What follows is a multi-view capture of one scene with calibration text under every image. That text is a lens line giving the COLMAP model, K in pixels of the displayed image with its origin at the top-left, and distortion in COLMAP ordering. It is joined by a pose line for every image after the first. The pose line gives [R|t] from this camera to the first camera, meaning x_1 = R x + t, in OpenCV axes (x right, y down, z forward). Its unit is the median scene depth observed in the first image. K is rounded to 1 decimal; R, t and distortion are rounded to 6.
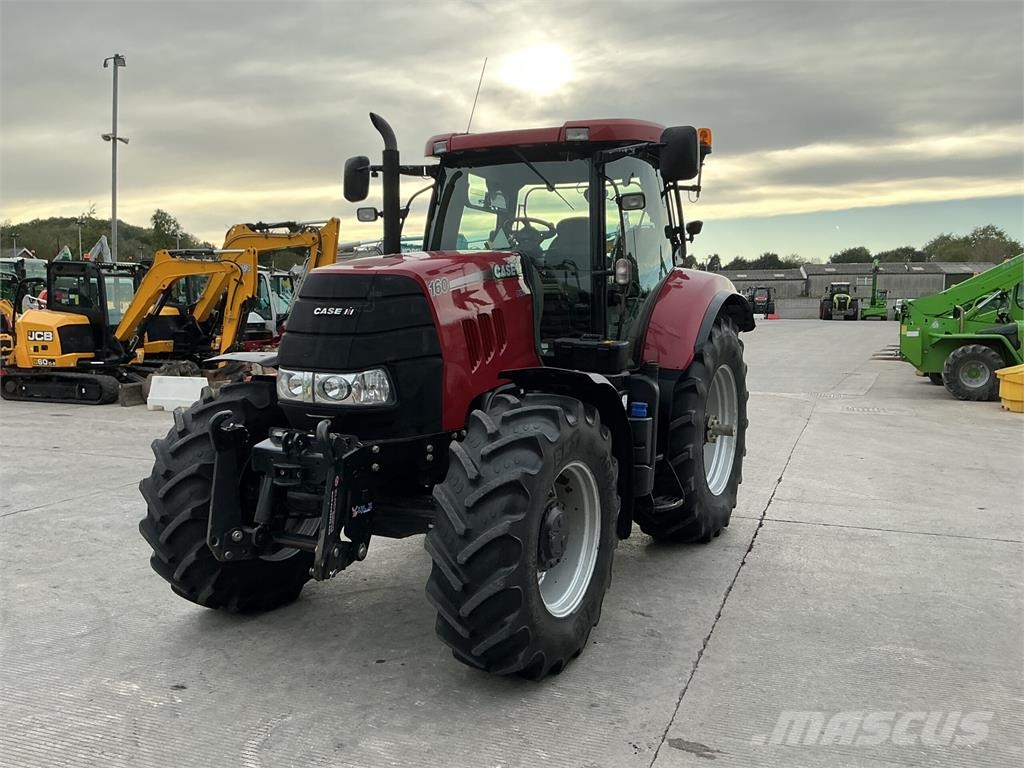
lens RADIAL K [[850.1, 0, 512.0], [0, 850.1, 384.0], [0, 0, 1]] dist [0.132945, -0.255505]
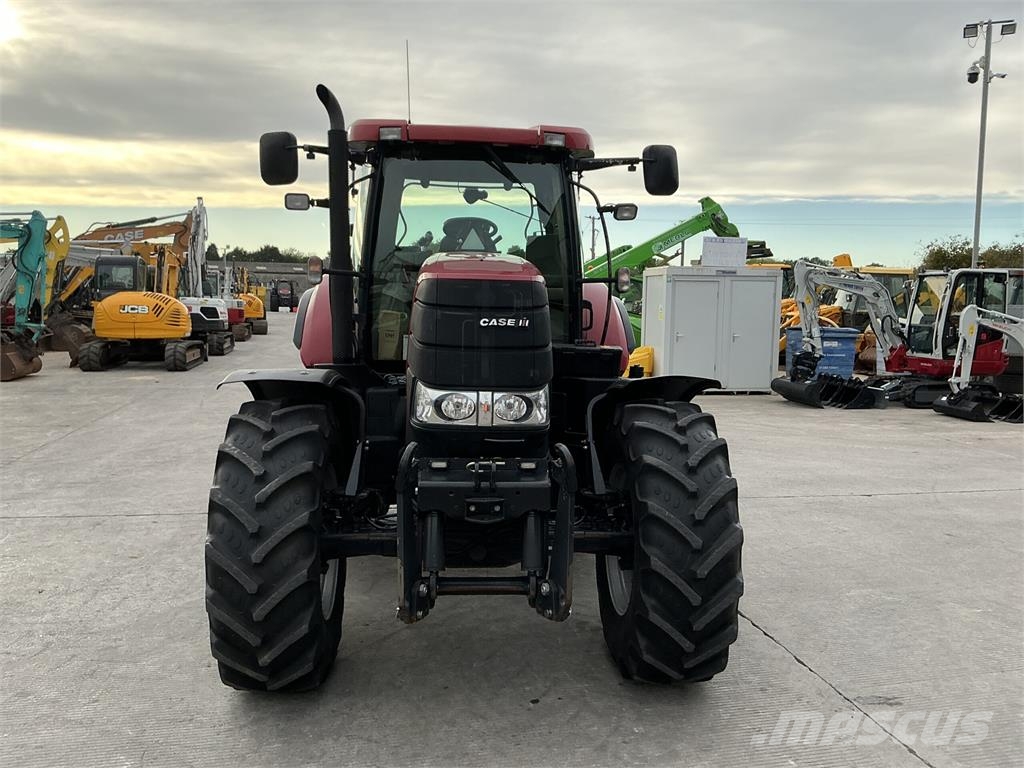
lens RADIAL K [[850.1, 0, 512.0], [0, 850.1, 384.0], [0, 0, 1]] dist [0.132945, -0.255505]
pose [[0.841188, -0.044837, 0.538880, -0.469365], [0.039853, 0.998987, 0.020909, -0.026661], [-0.539272, 0.003888, 0.842123, 0.168546]]
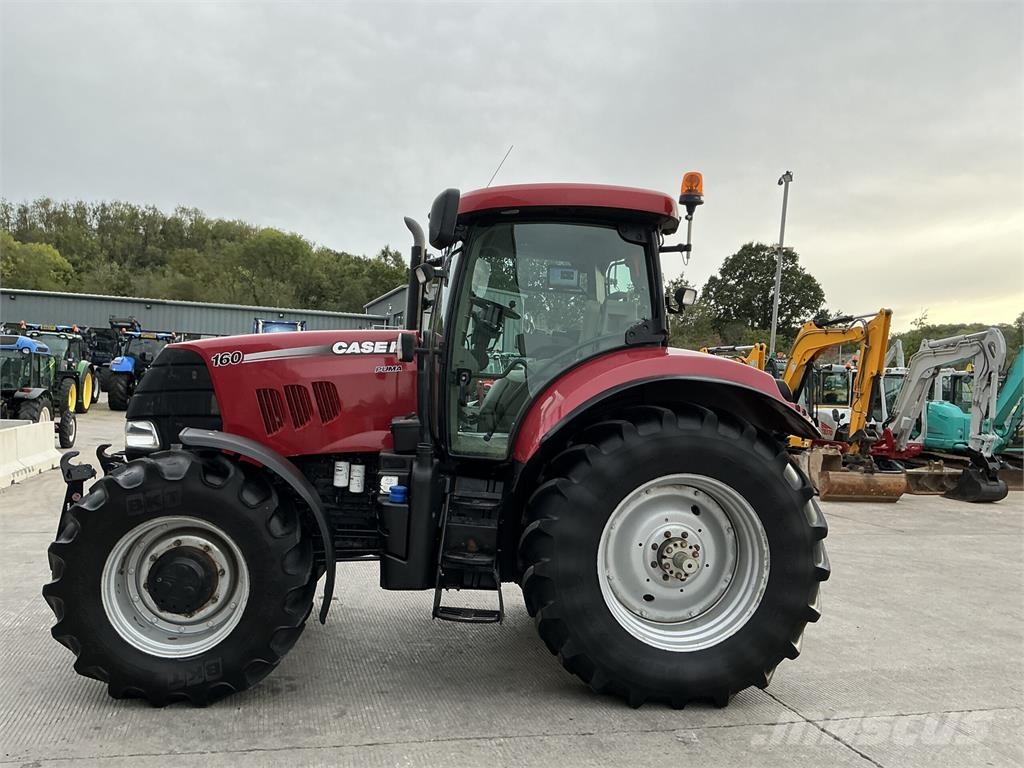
lens RADIAL K [[850.1, 0, 512.0], [0, 850.1, 384.0], [0, 0, 1]] dist [0.132945, -0.255505]
pose [[0.579773, 0.019284, -0.814550, 0.833358], [-0.118244, 0.991128, -0.060699, -0.039843], [0.806152, 0.131507, 0.576909, 0.470224]]
